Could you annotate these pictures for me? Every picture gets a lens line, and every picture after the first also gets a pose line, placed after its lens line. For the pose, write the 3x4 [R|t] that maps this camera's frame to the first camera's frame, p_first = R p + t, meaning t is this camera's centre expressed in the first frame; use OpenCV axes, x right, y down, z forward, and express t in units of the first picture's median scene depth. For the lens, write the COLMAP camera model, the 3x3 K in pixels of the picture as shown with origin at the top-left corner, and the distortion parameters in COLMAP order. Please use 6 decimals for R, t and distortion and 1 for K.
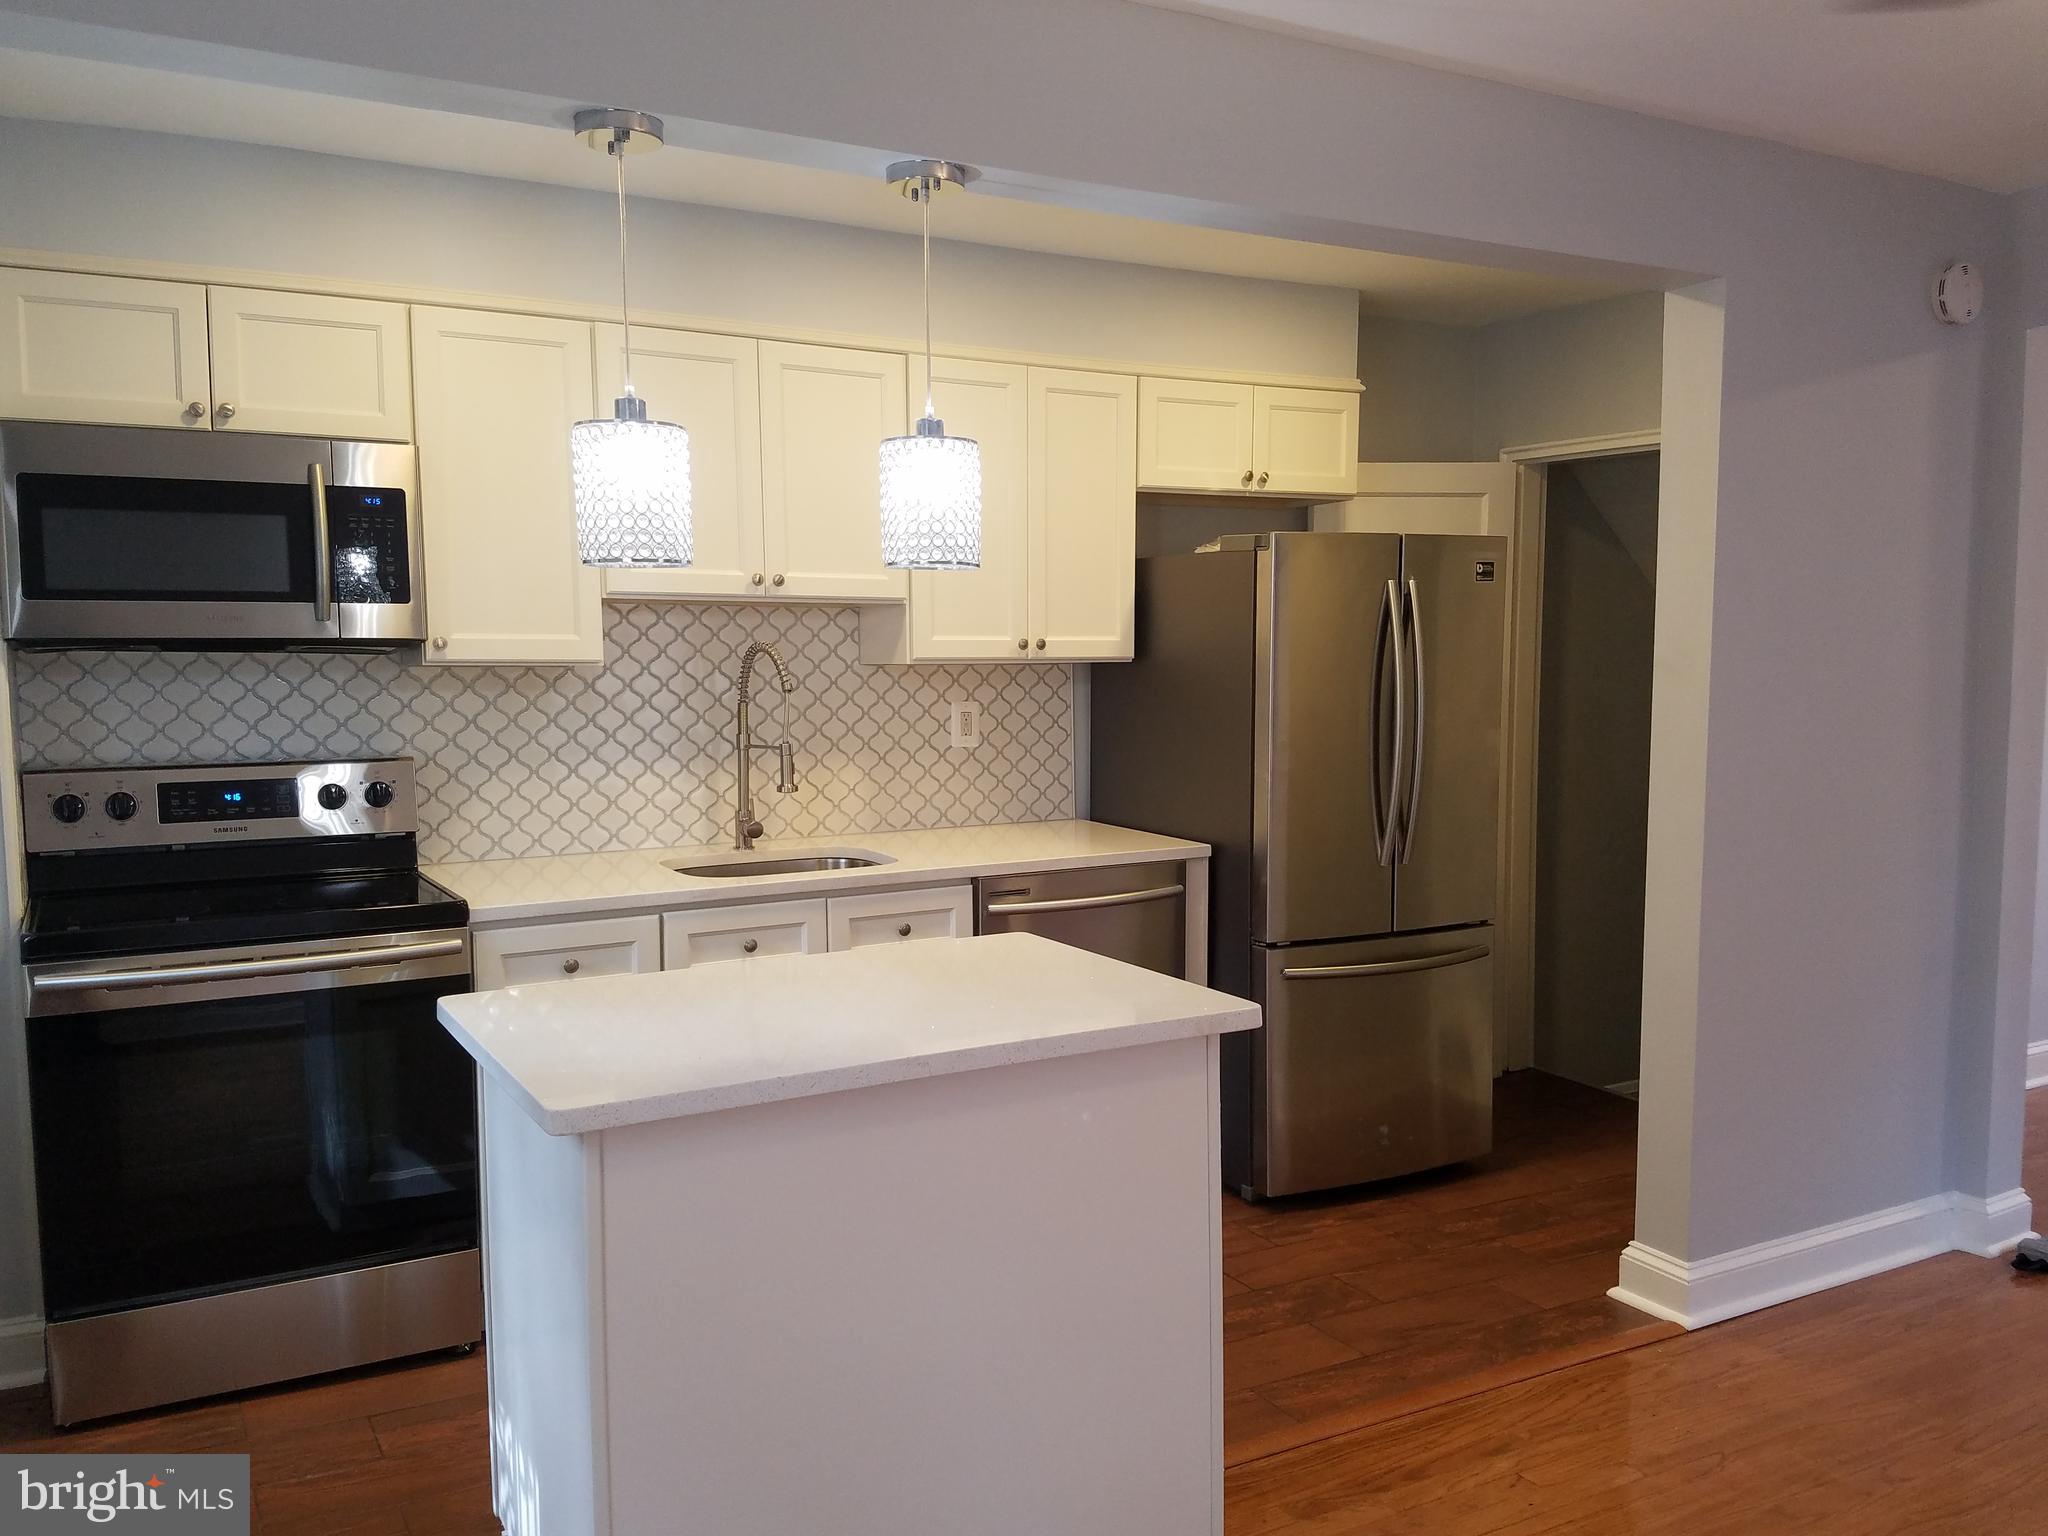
lens RADIAL K [[1613.4, 0, 1008.4], [0, 1613.4, 797.6], [0, 0, 1]] dist [0.285548, -0.540362]
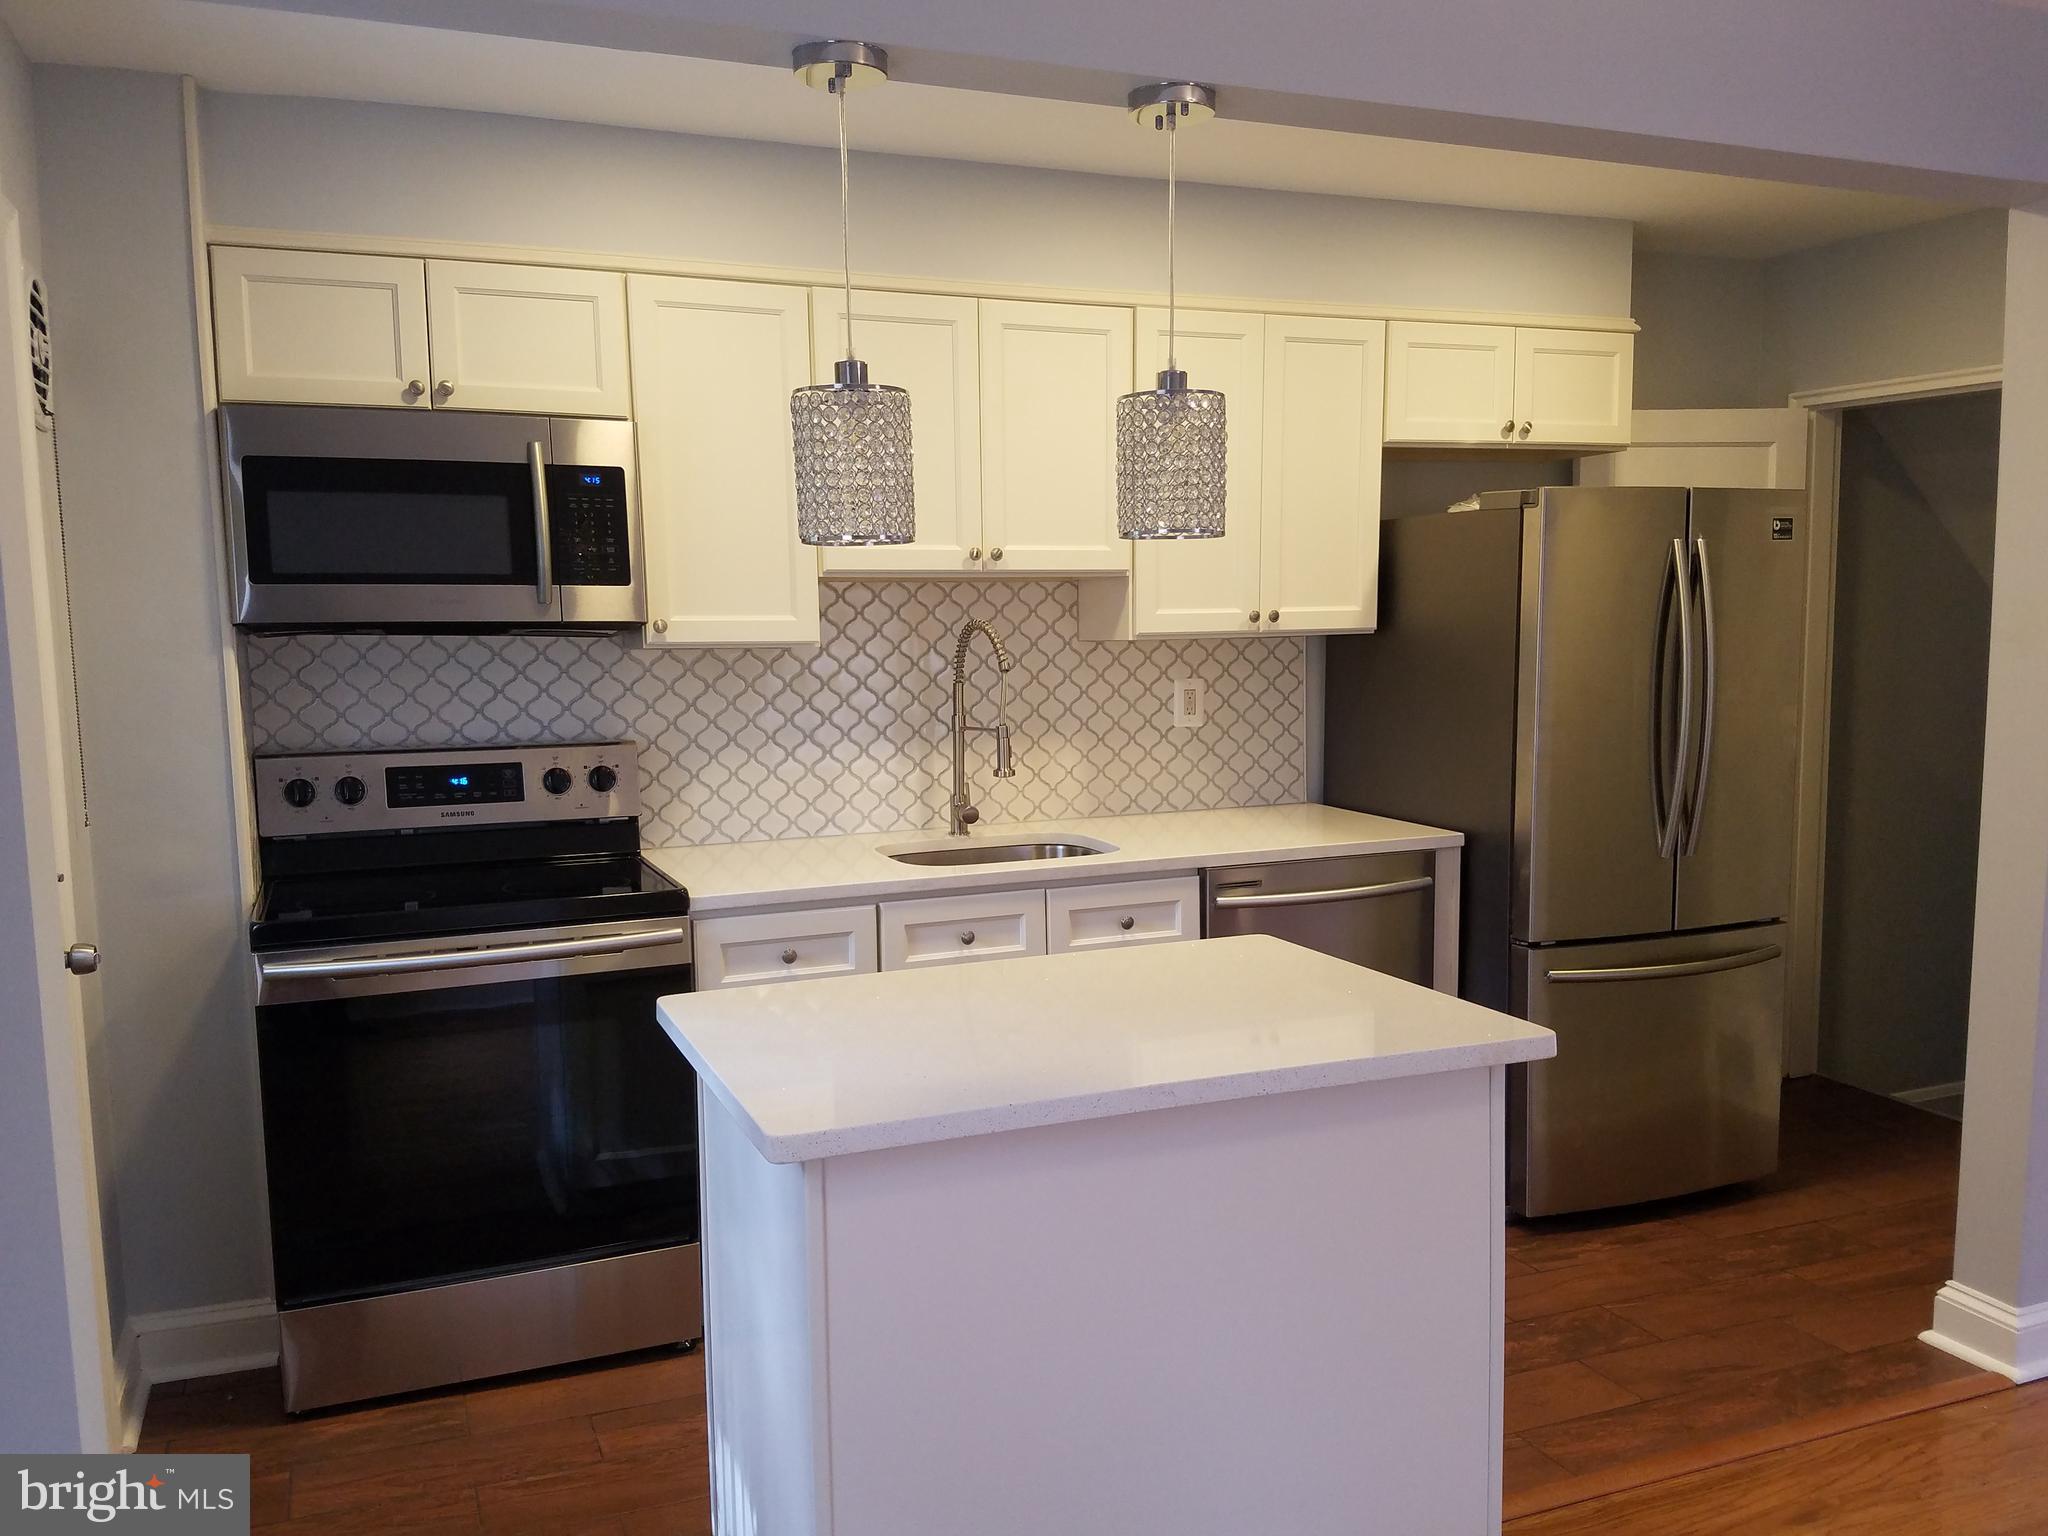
lens RADIAL K [[1613.4, 0, 1008.4], [0, 1613.4, 797.6], [0, 0, 1]] dist [0.285548, -0.540362]
pose [[0.992215, 0.003113, -0.124501, -0.015158], [-0.000920, 0.999843, 0.017668, -0.007664], [0.124536, -0.017416, 0.992062, 0.055060]]
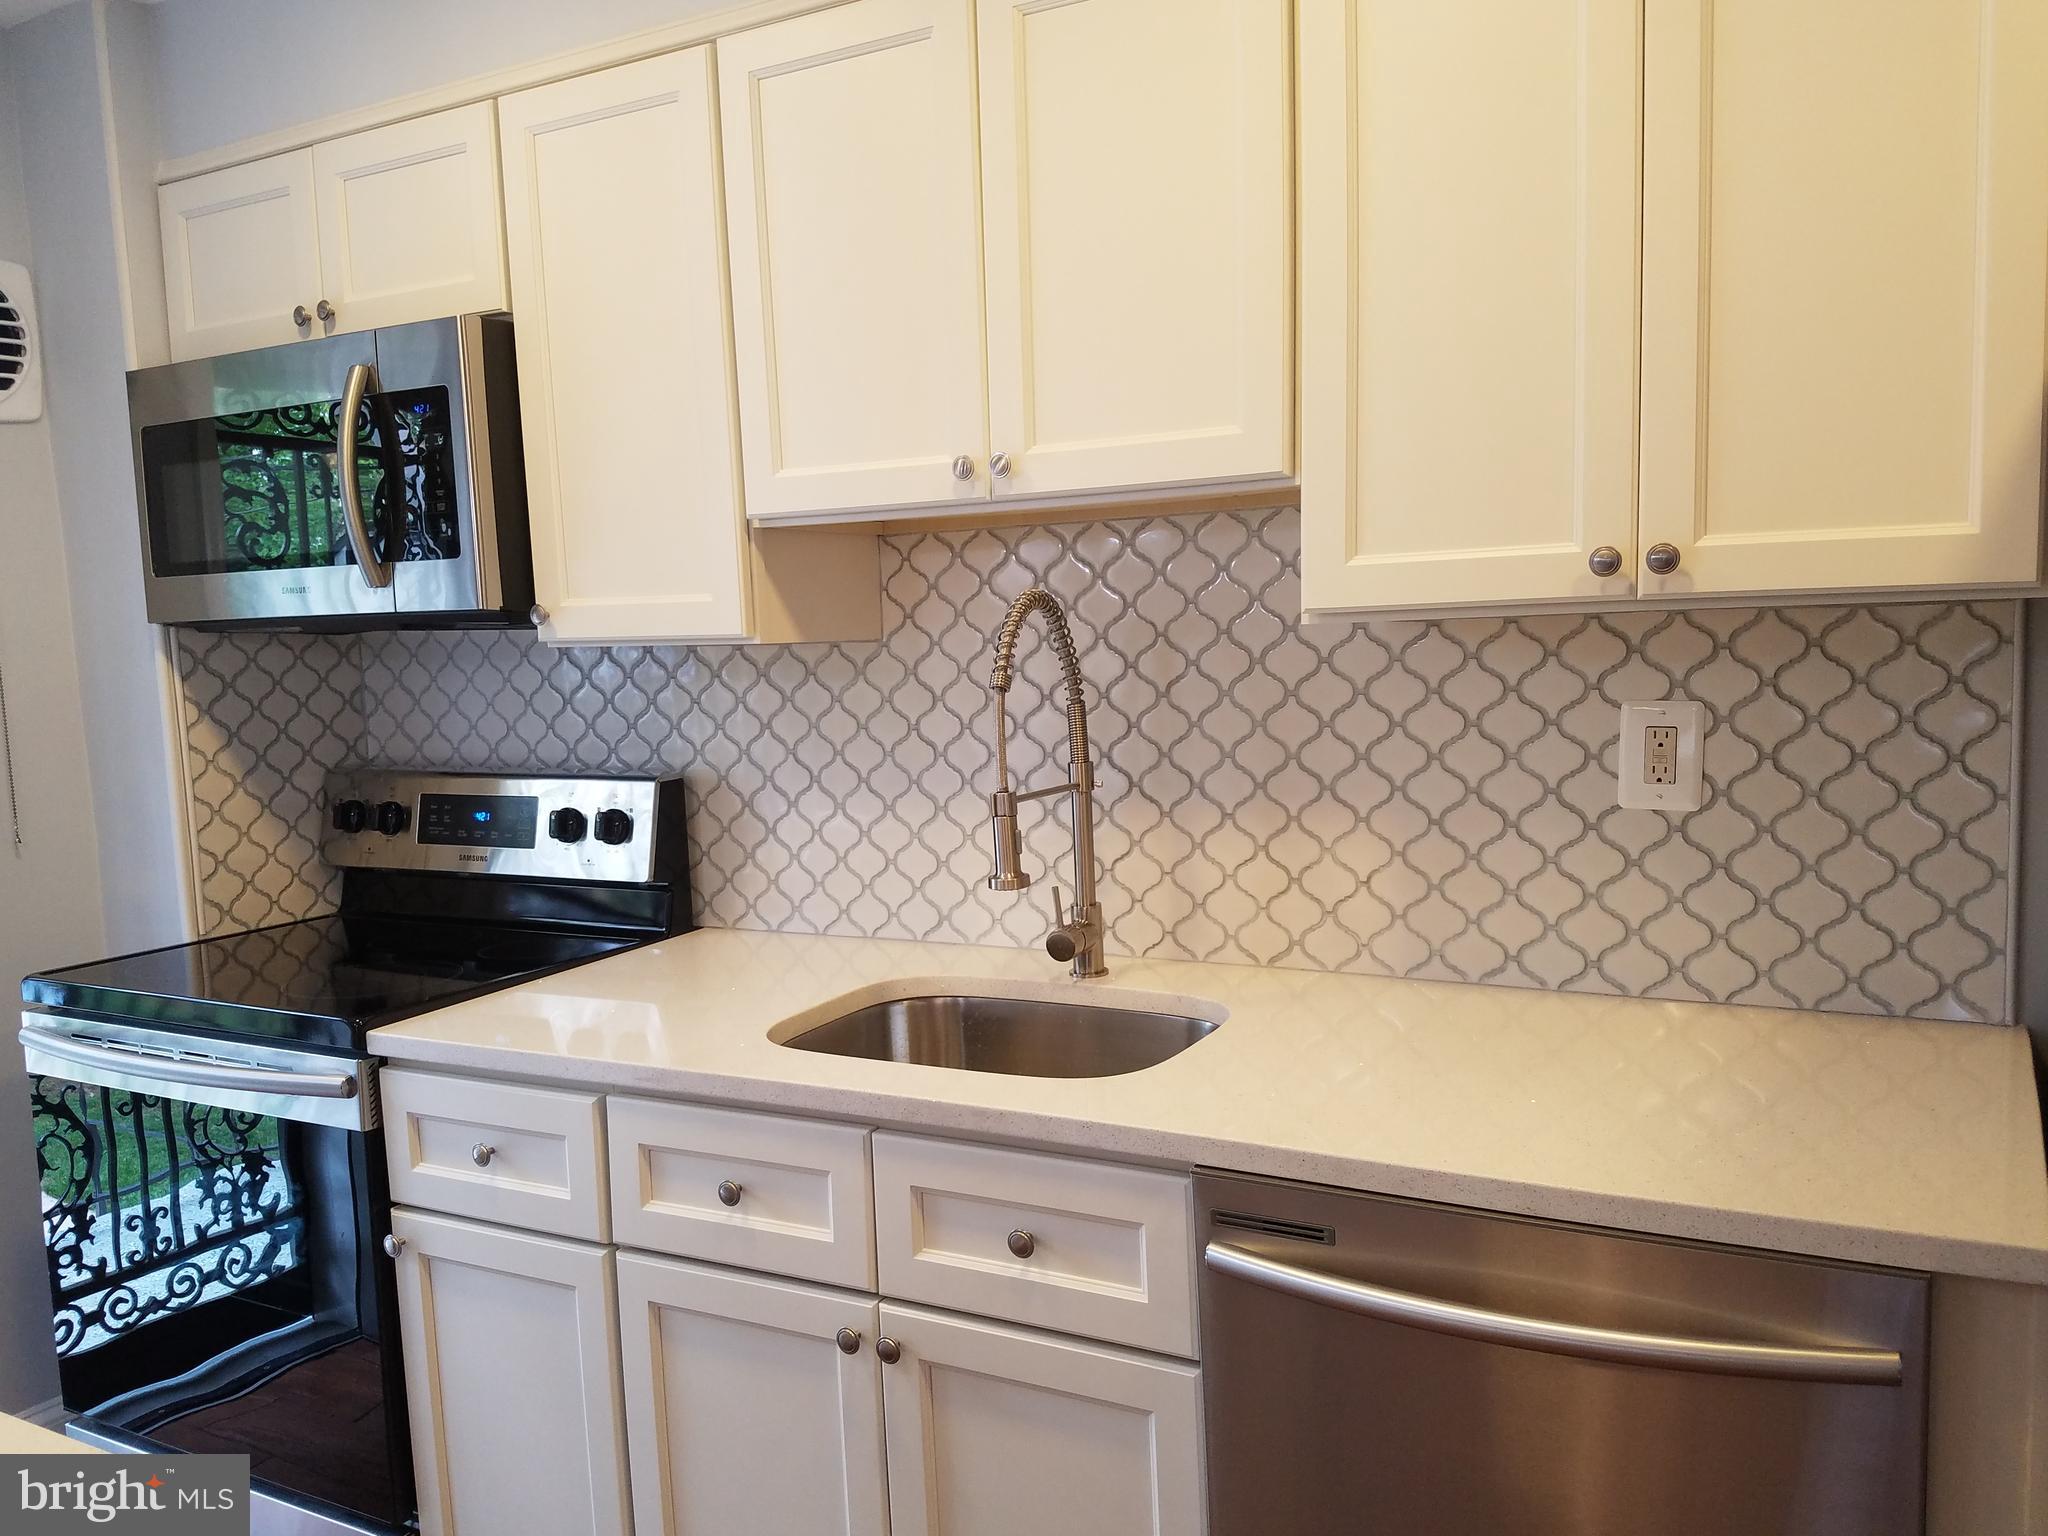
lens RADIAL K [[1613.4, 0, 1008.4], [0, 1613.4, 797.6], [0, 0, 1]] dist [0.285548, -0.540362]
pose [[0.525751, 0.078856, -0.846976, 0.284163], [-0.043993, 0.996882, 0.065504, -0.063440], [0.849500, 0.002822, 0.527580, 0.726014]]
